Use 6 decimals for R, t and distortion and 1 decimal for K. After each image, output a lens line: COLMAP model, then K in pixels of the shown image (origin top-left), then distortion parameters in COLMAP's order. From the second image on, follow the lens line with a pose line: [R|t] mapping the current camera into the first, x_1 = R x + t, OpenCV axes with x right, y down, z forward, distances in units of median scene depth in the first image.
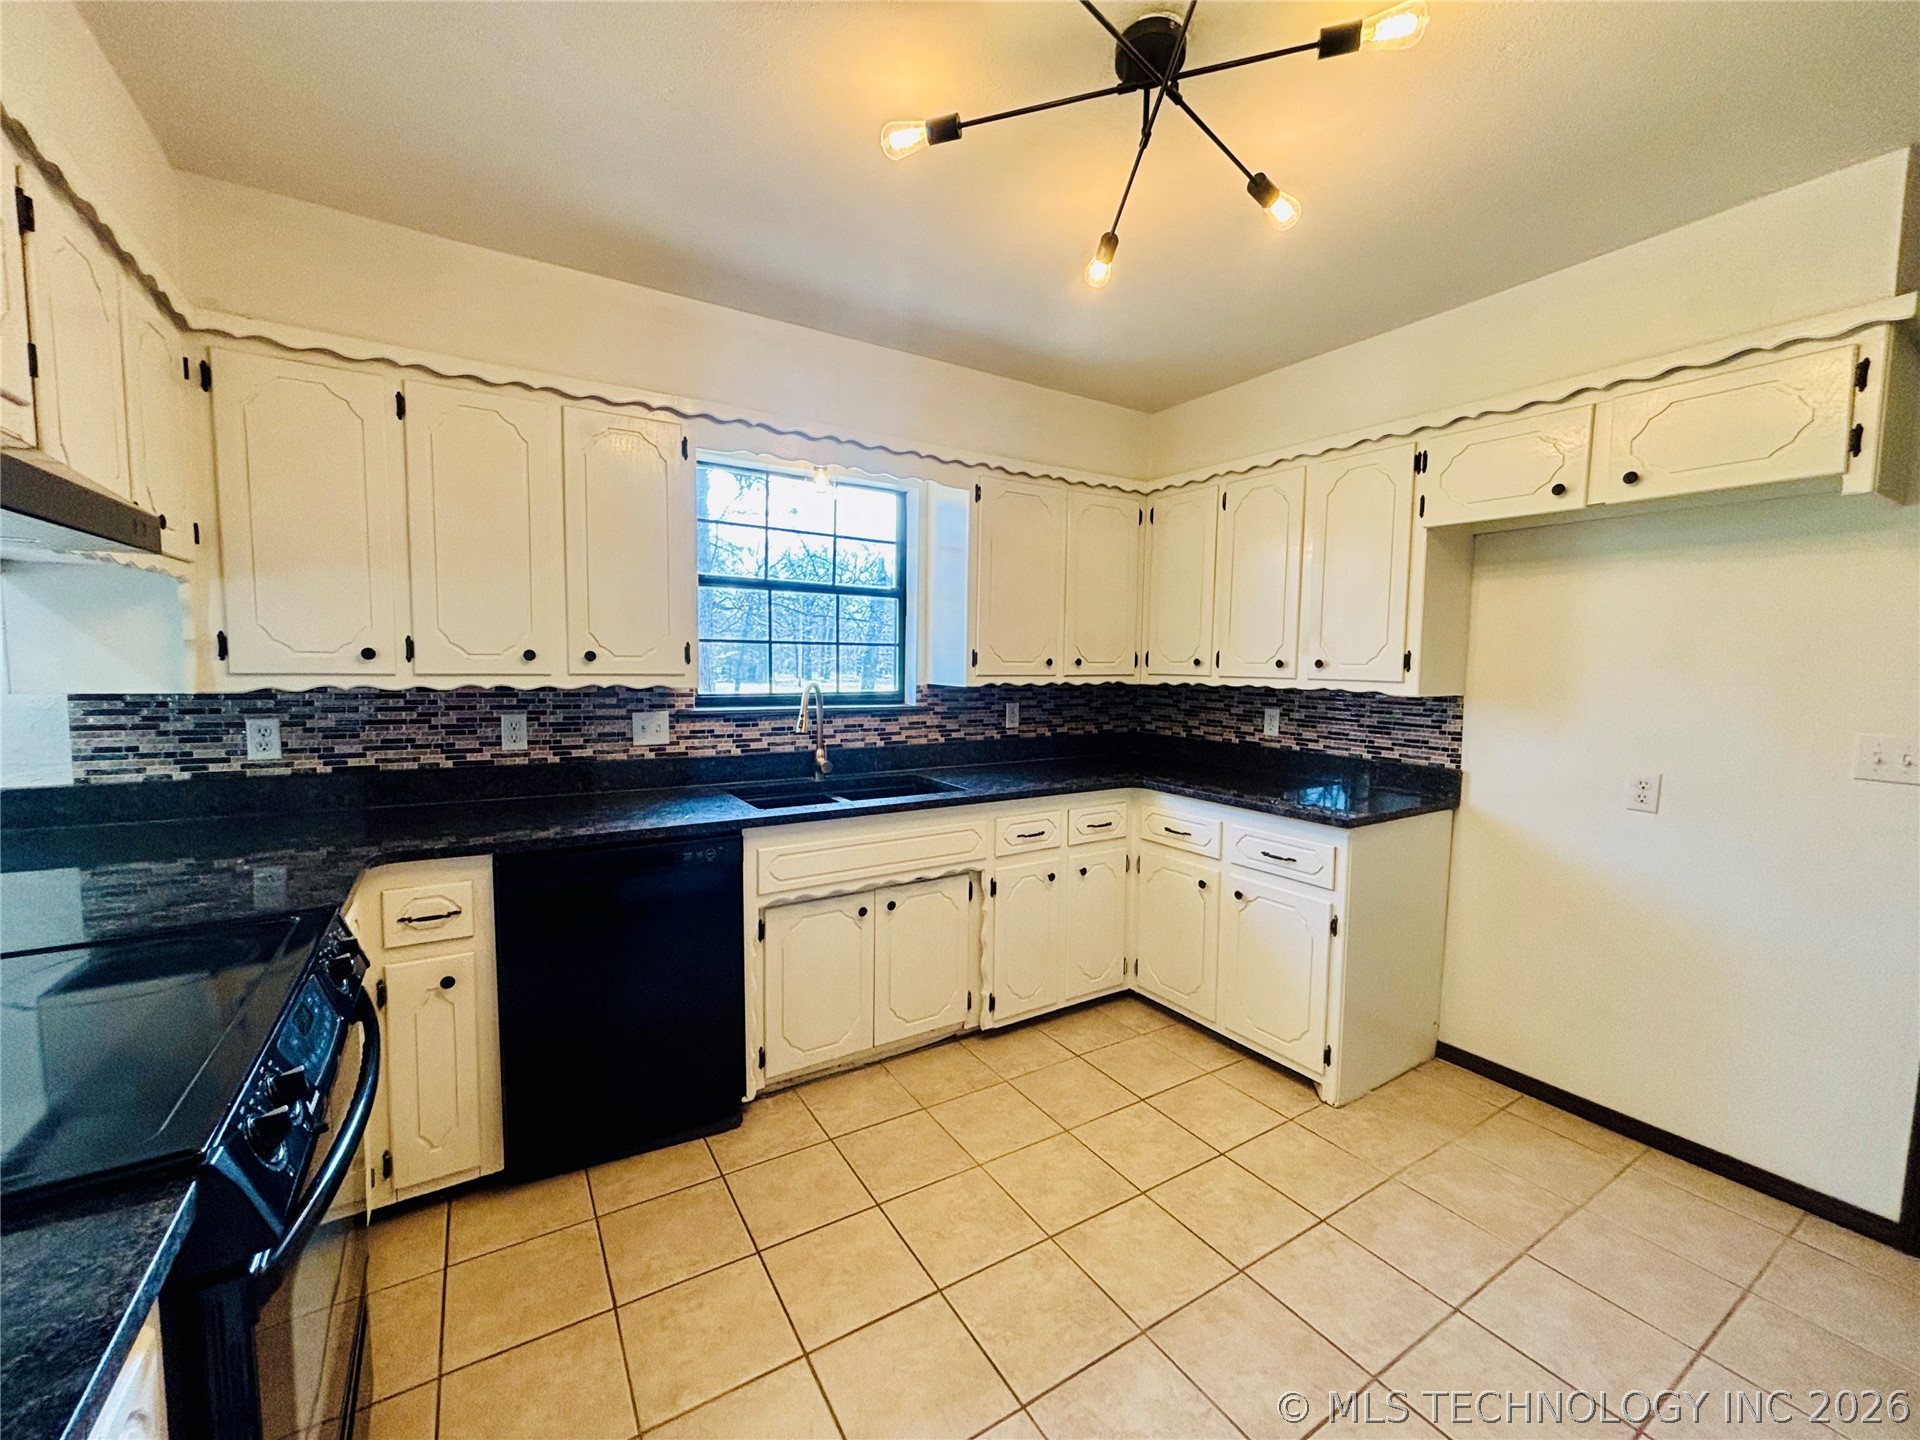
lens RADIAL K [[776.1, 0, 954.4], [0, 776.1, 726.3], [0, 0, 1]] dist [-0.002489, 0.001865]
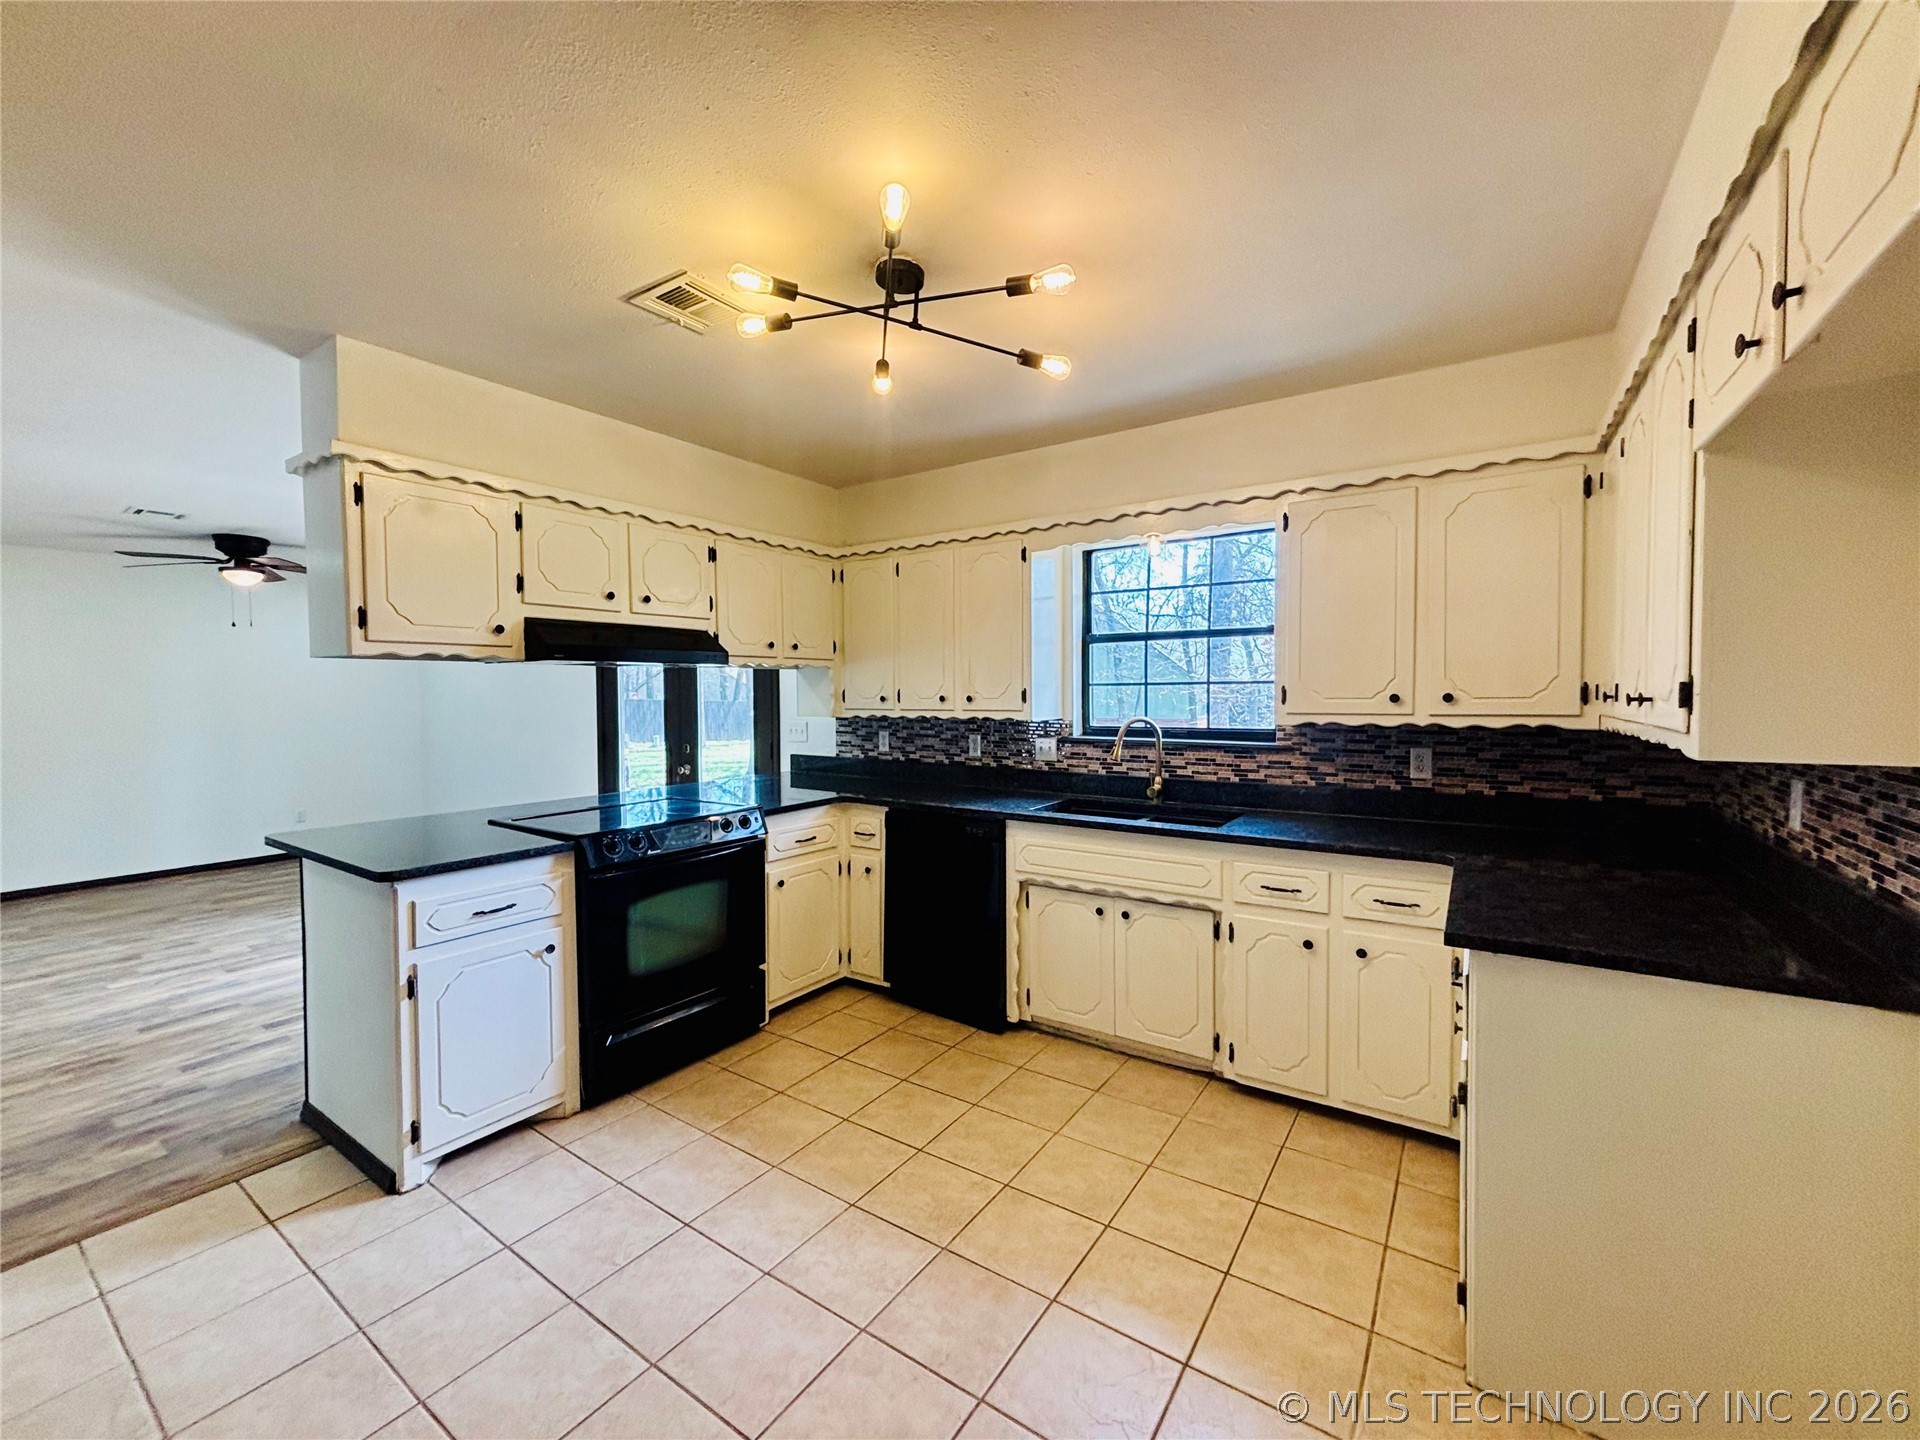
lens RADIAL K [[776.1, 0, 959.1], [0, 776.1, 727.2], [0, 0, 1]] dist [-0.002489, 0.001865]
pose [[0.406291, 0.025768, -0.913380, 0.872458], [-0.067914, 0.997689, -0.002063, -0.024434], [0.911216, 0.062870, 0.407102, 0.305167]]
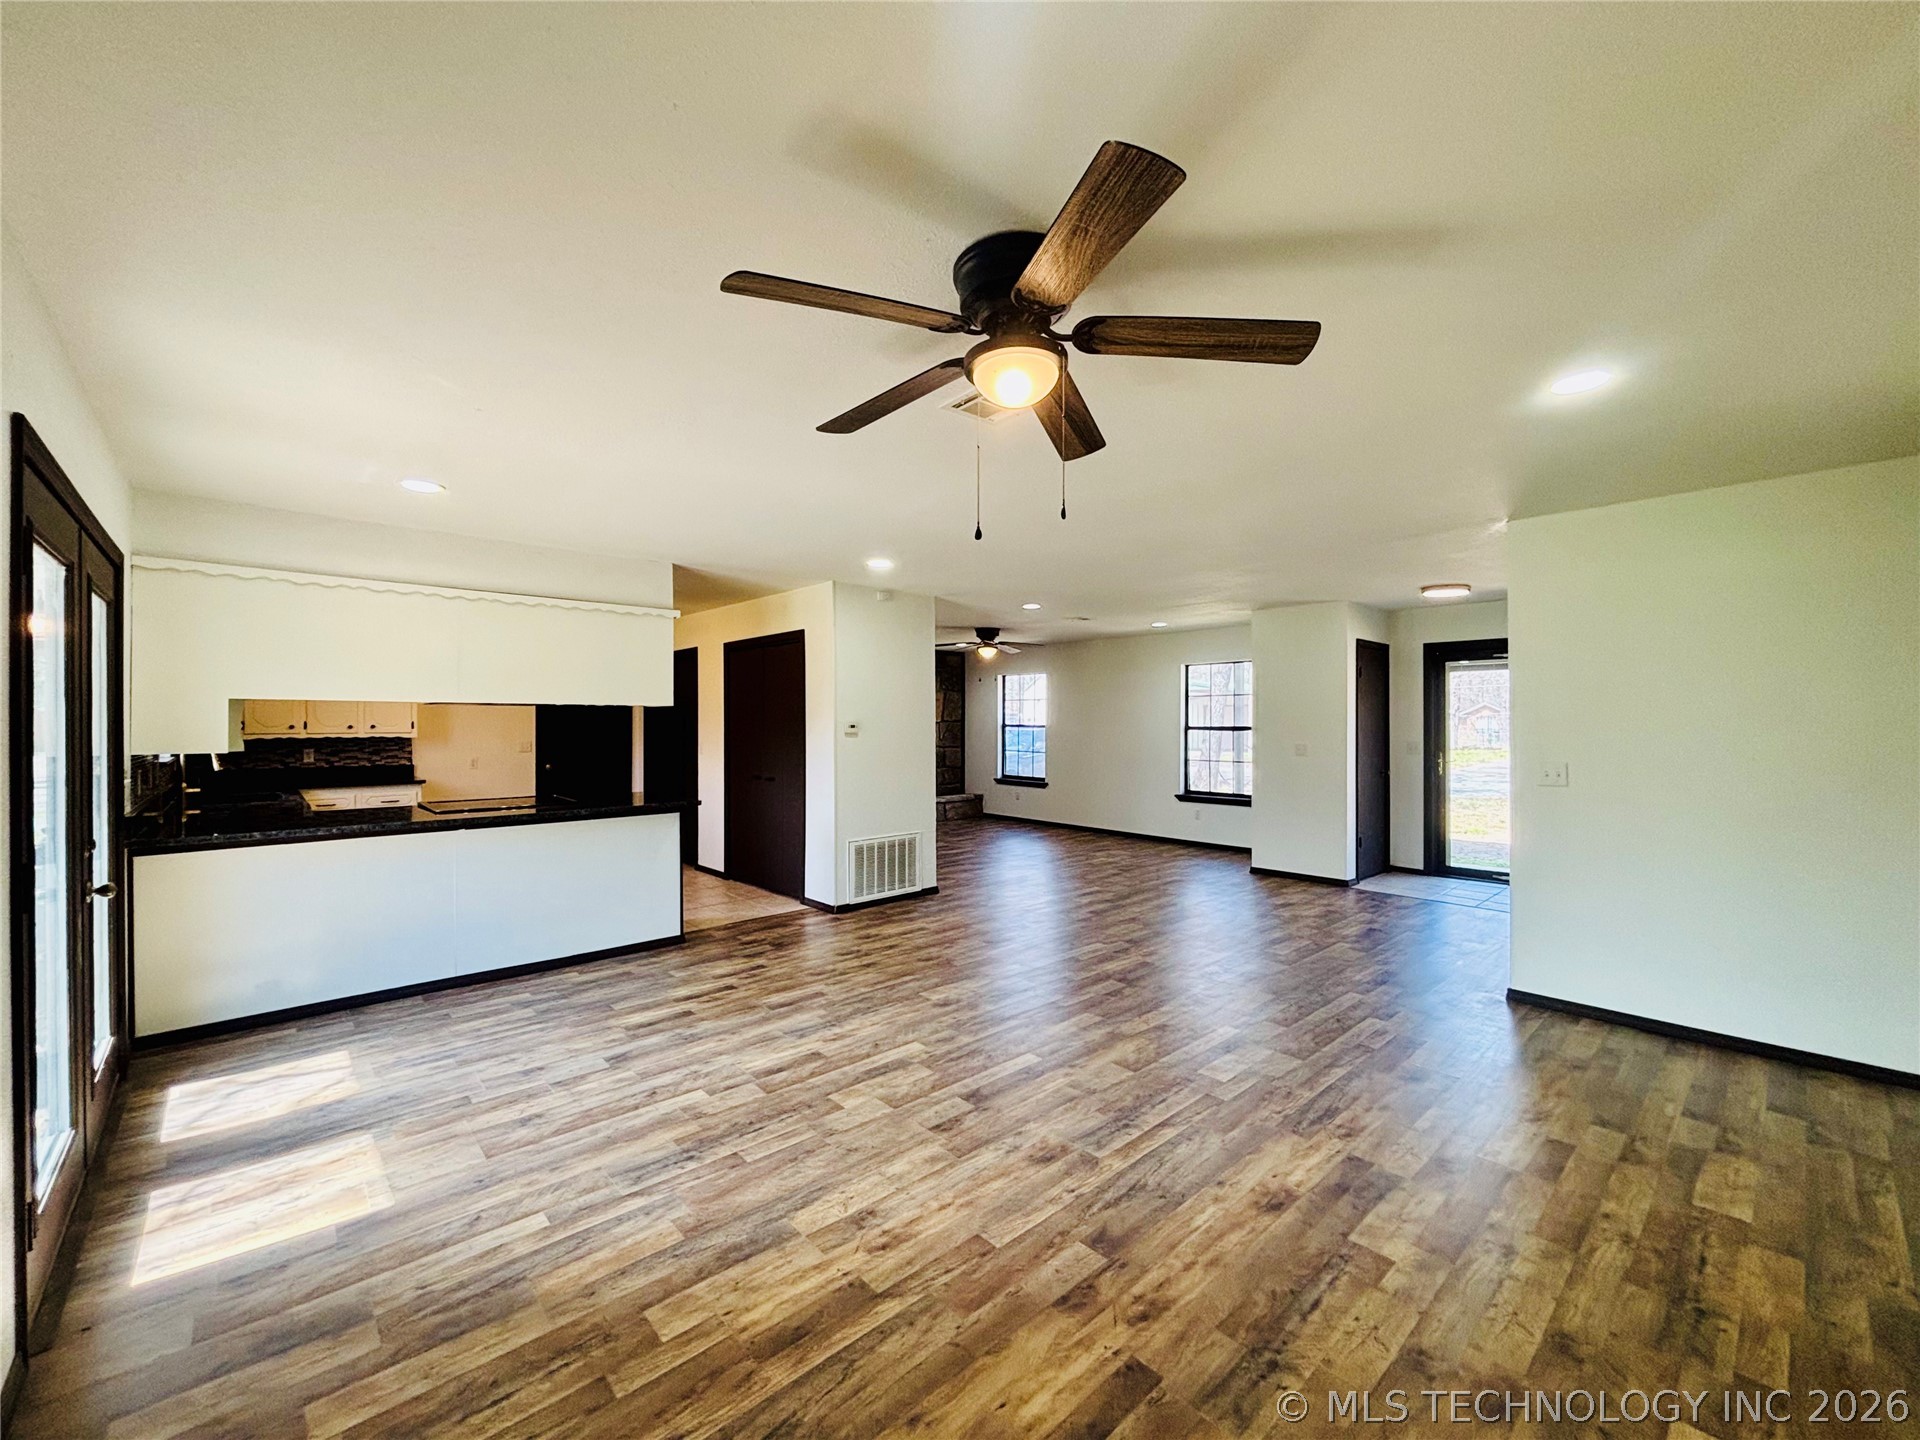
lens RADIAL K [[776.1, 0, 956.0], [0, 776.1, 724.2], [0, 0, 1]] dist [-0.002489, 0.001865]
pose [[-0.180338, -0.017774, 0.983444, -2.496484], [0.083336, 0.995966, 0.033282, -0.018513], [-0.980068, 0.087958, -0.178130, -0.415707]]
